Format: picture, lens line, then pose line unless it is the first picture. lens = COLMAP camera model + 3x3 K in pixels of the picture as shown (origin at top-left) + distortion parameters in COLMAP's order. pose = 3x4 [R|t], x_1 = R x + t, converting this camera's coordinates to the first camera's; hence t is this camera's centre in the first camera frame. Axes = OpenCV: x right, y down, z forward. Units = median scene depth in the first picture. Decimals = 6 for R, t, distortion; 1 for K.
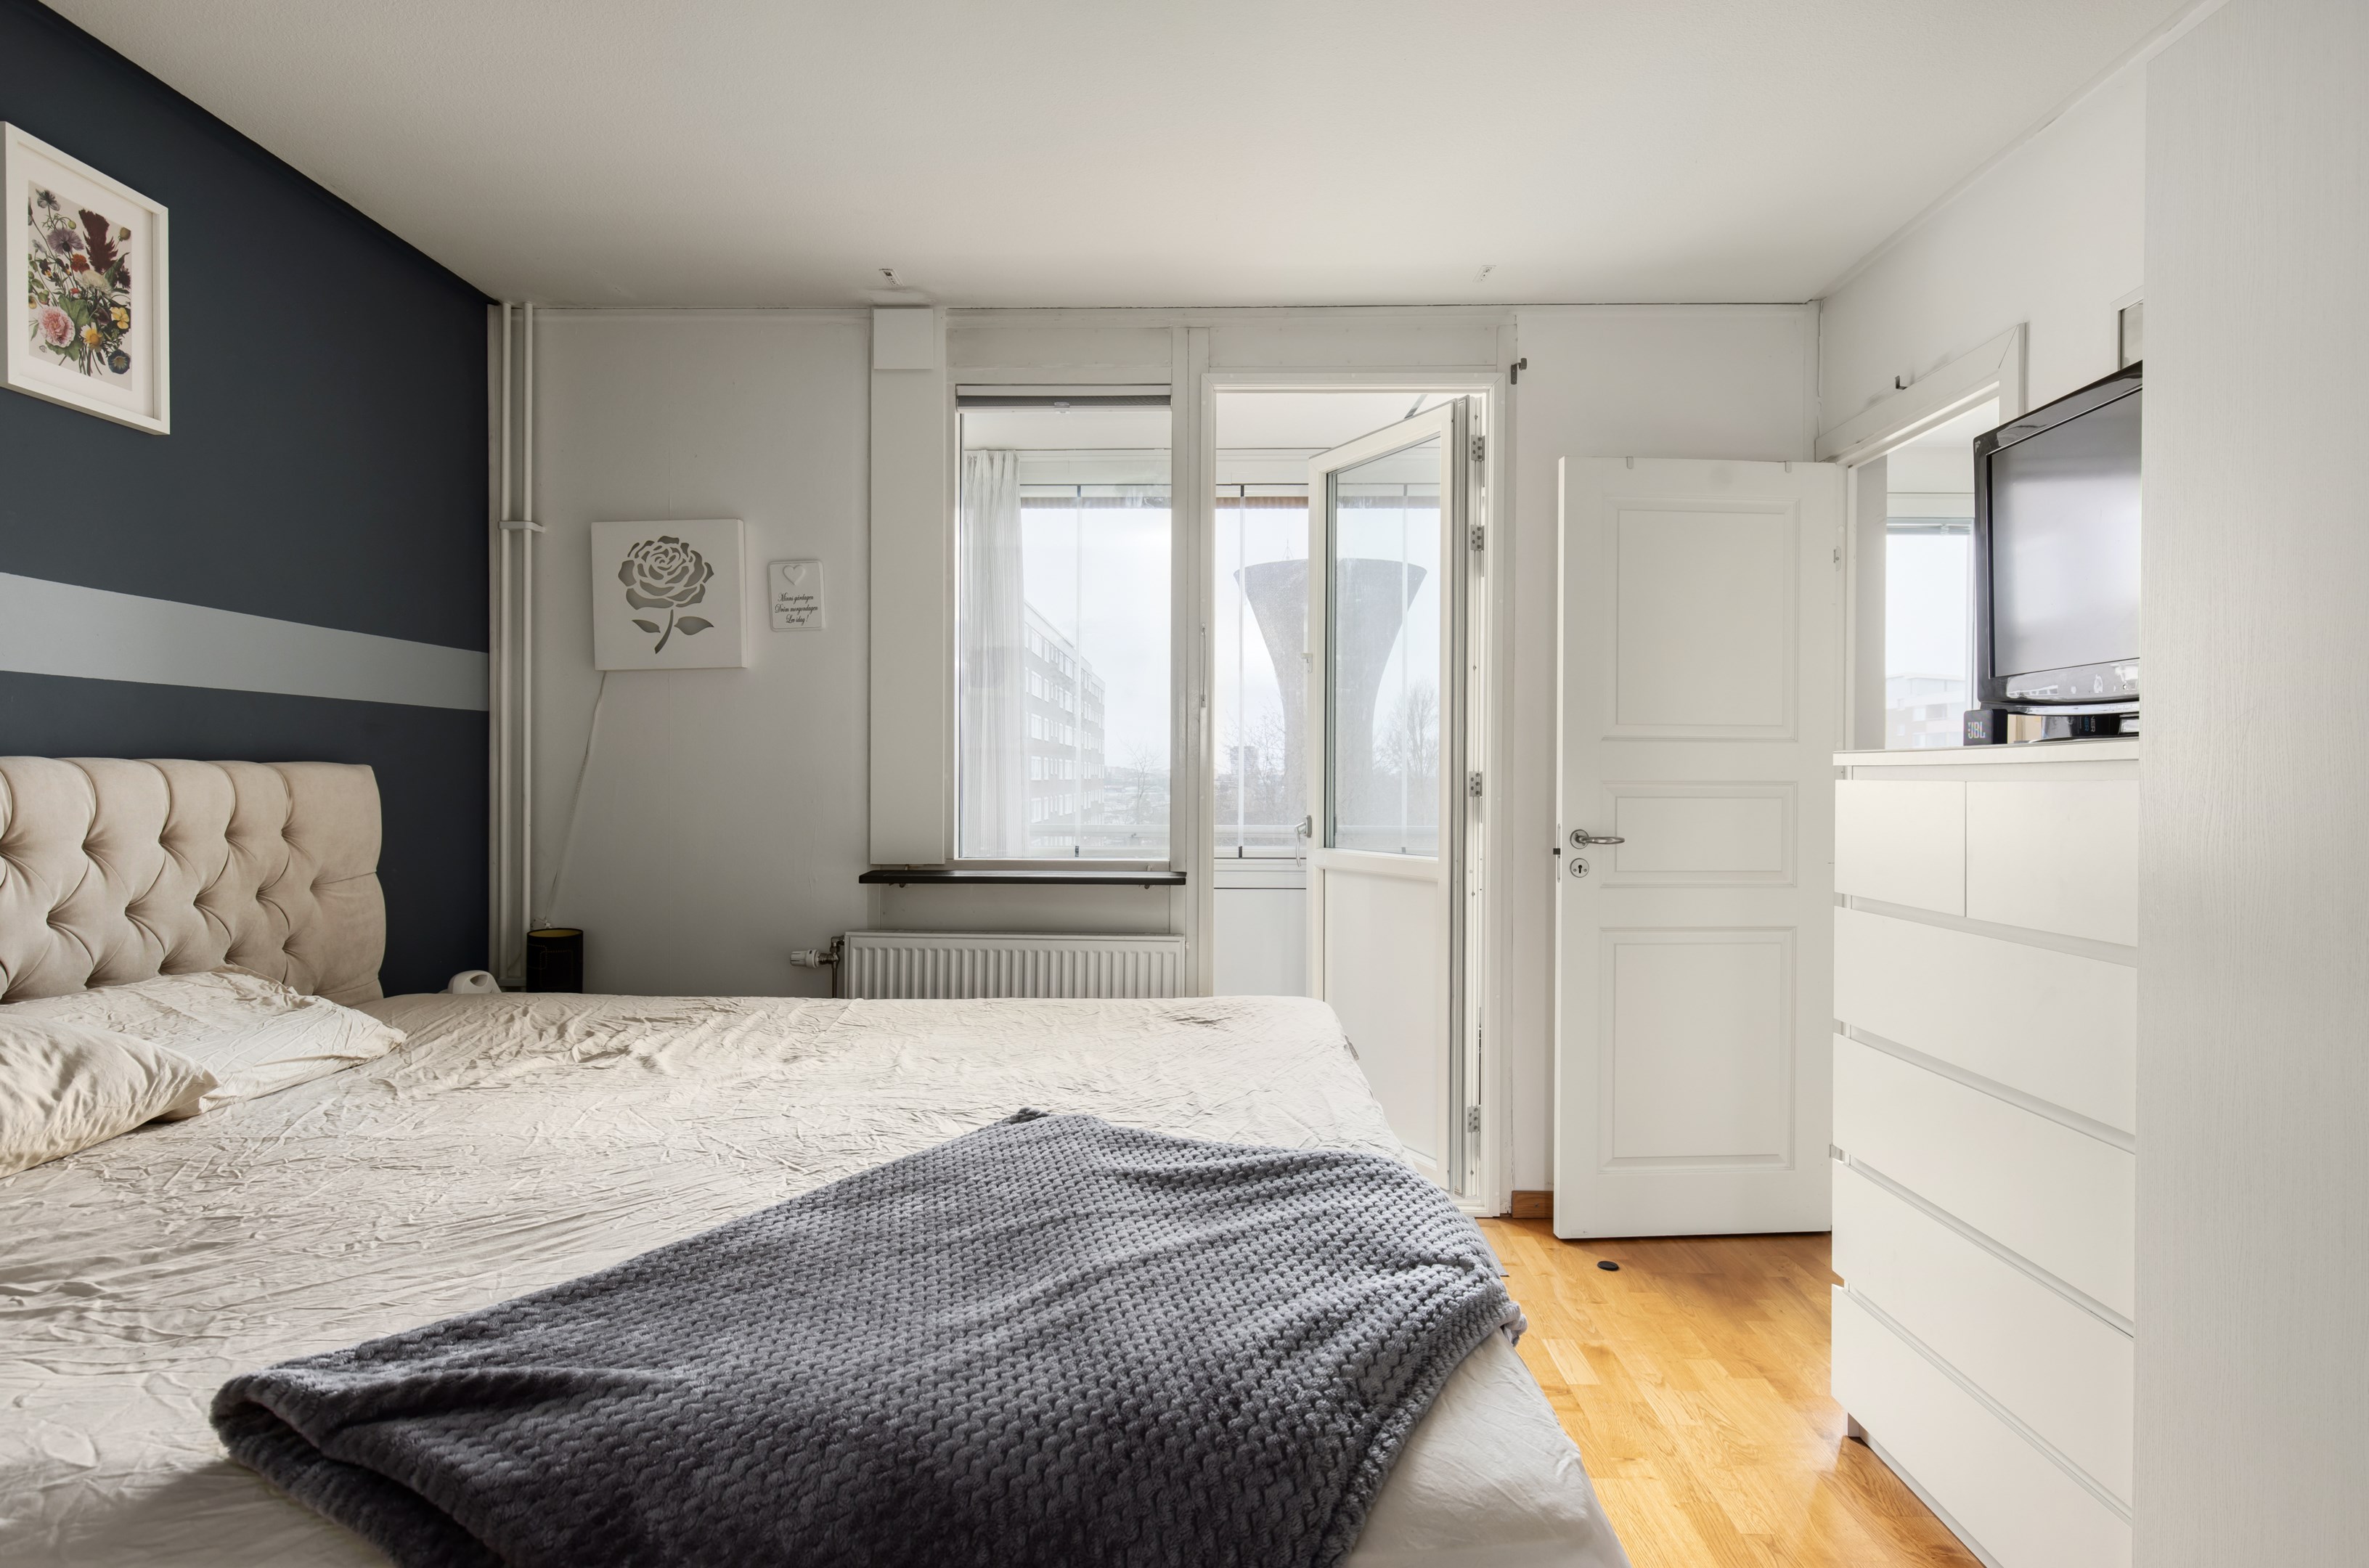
lens RADIAL K [[1291.6, 0, 1184.5], [0, 1291.6, 784.0], [0, 0, 1]] dist [-0.002975, -0.001333]
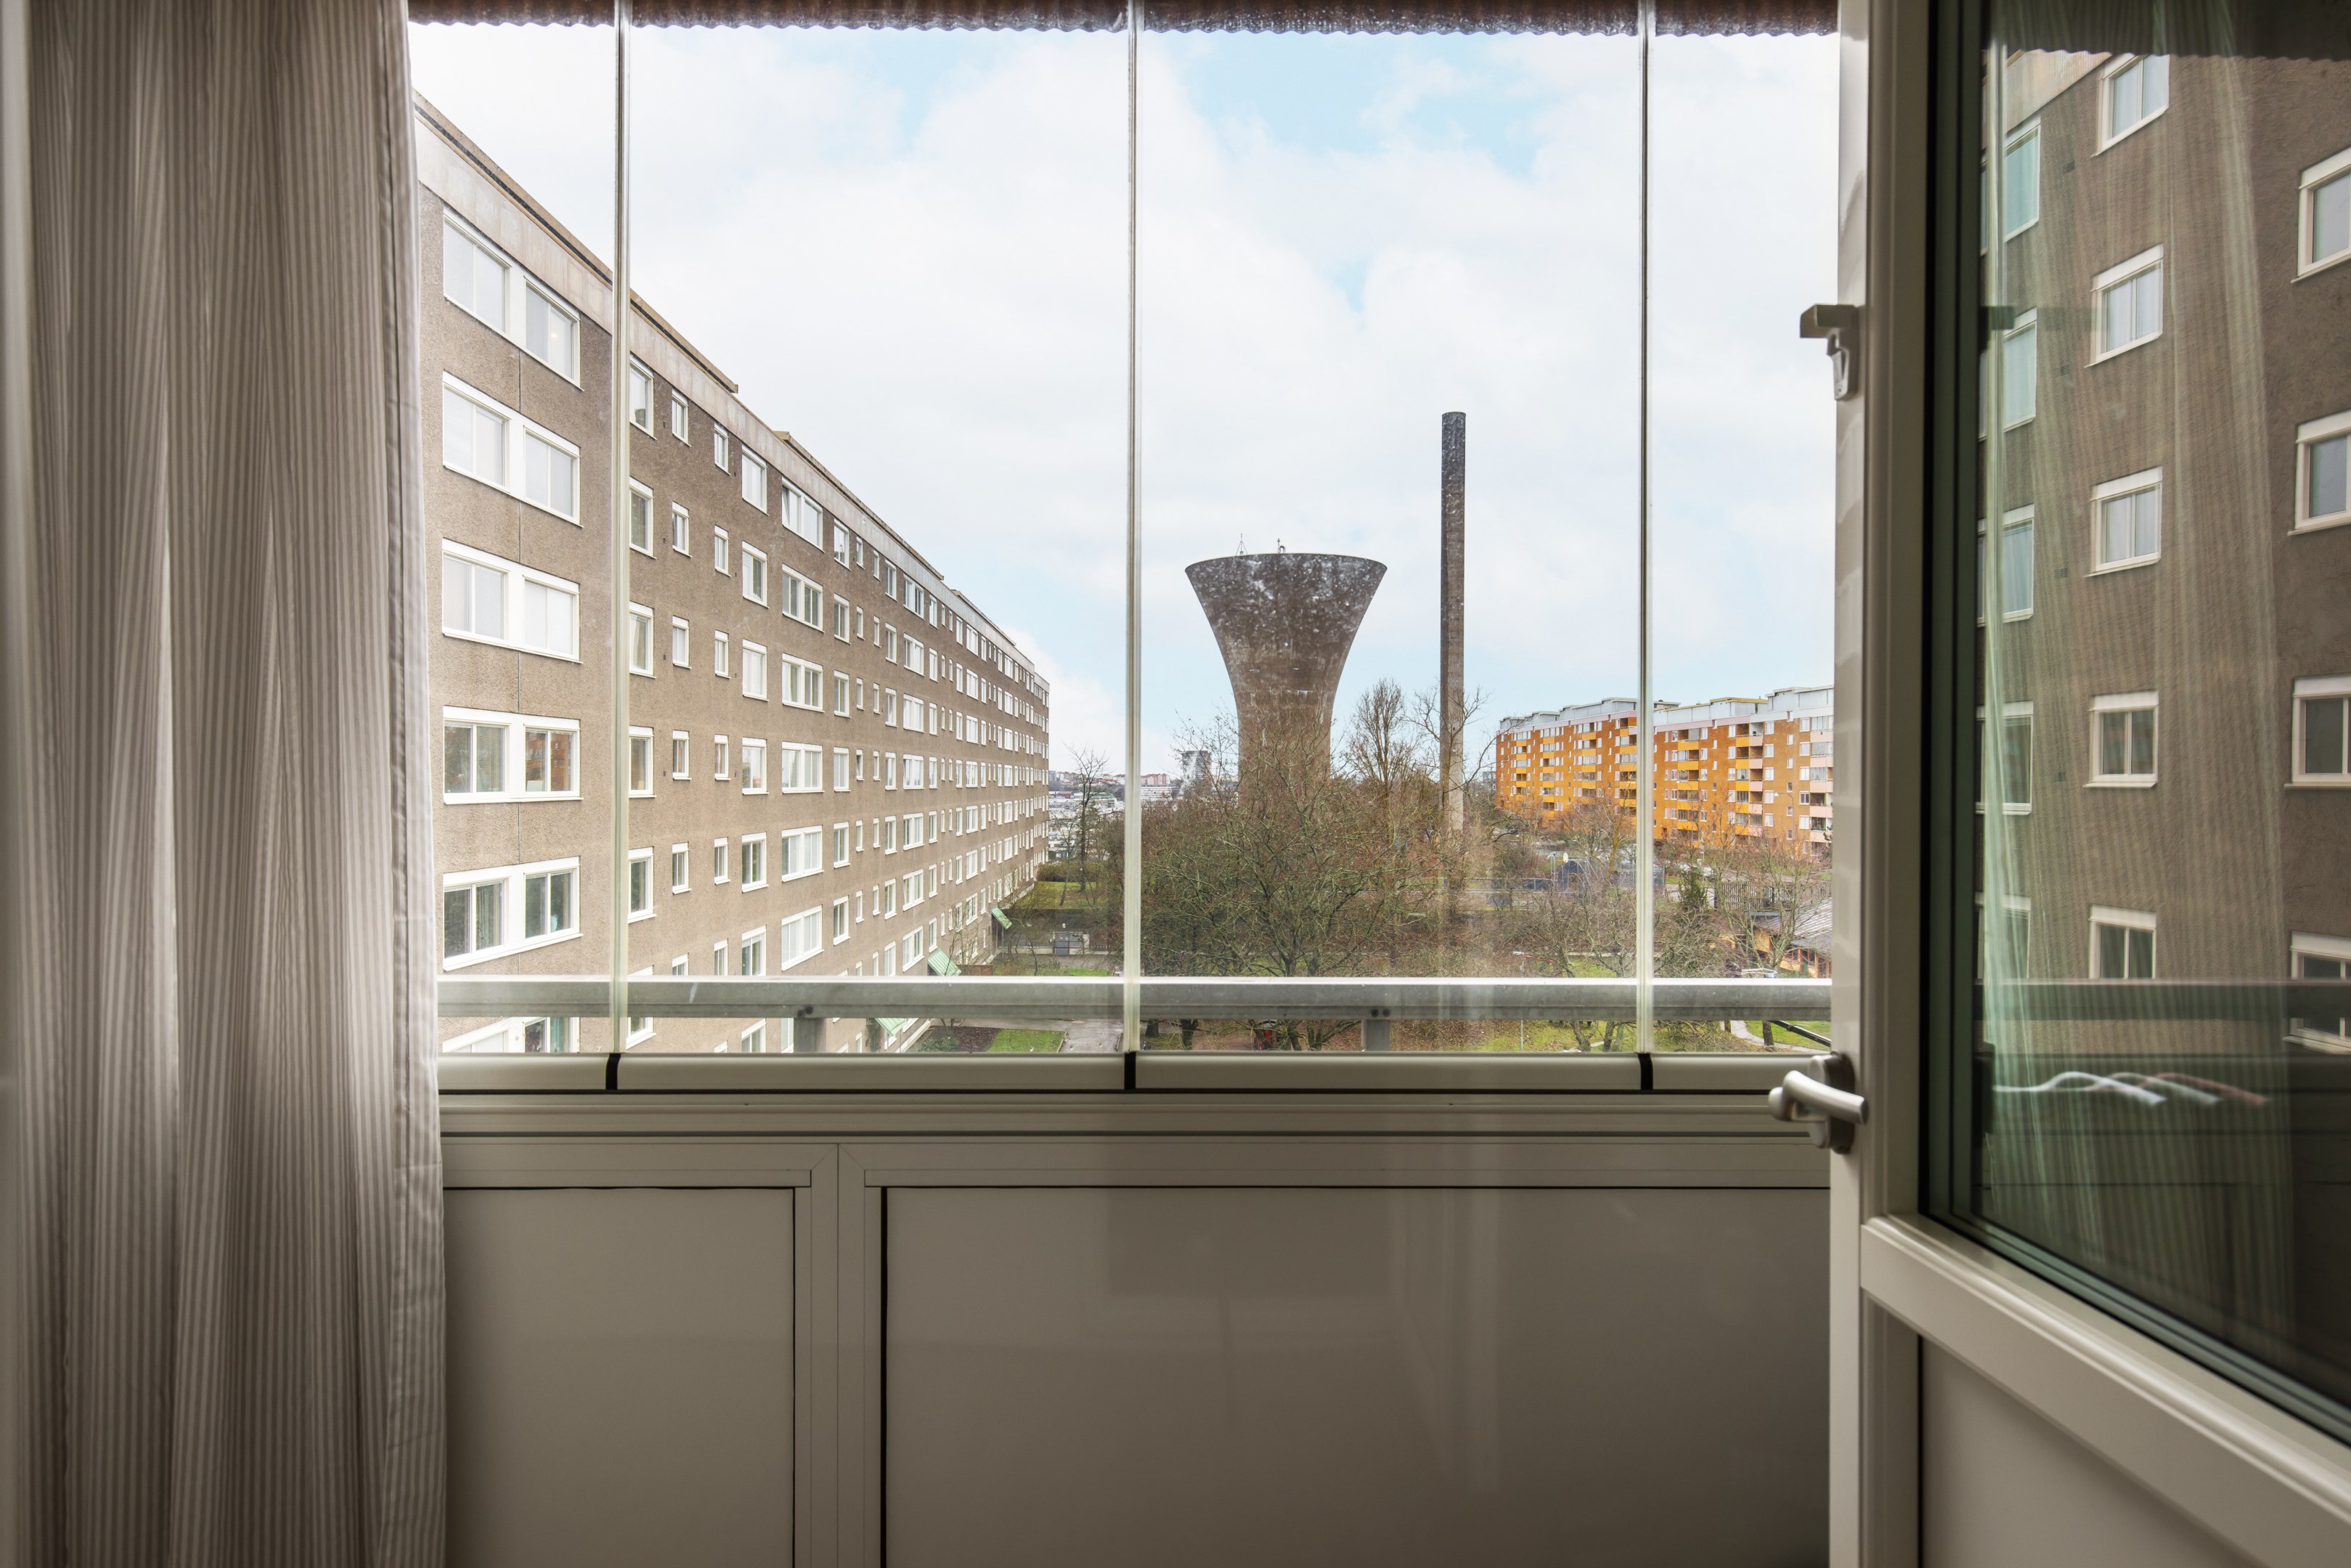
lens RADIAL K [[1305.1, 0, 1175.5], [0, 1305.1, 784.0], [0, 0, 1]] dist [0.001446, 0.000591]
pose [[0.999517, -0.001072, 0.031044, 0.017540], [0.001212, 0.999989, -0.004483, -0.004467], [-0.031039, 0.004518, 0.999508, 0.598516]]
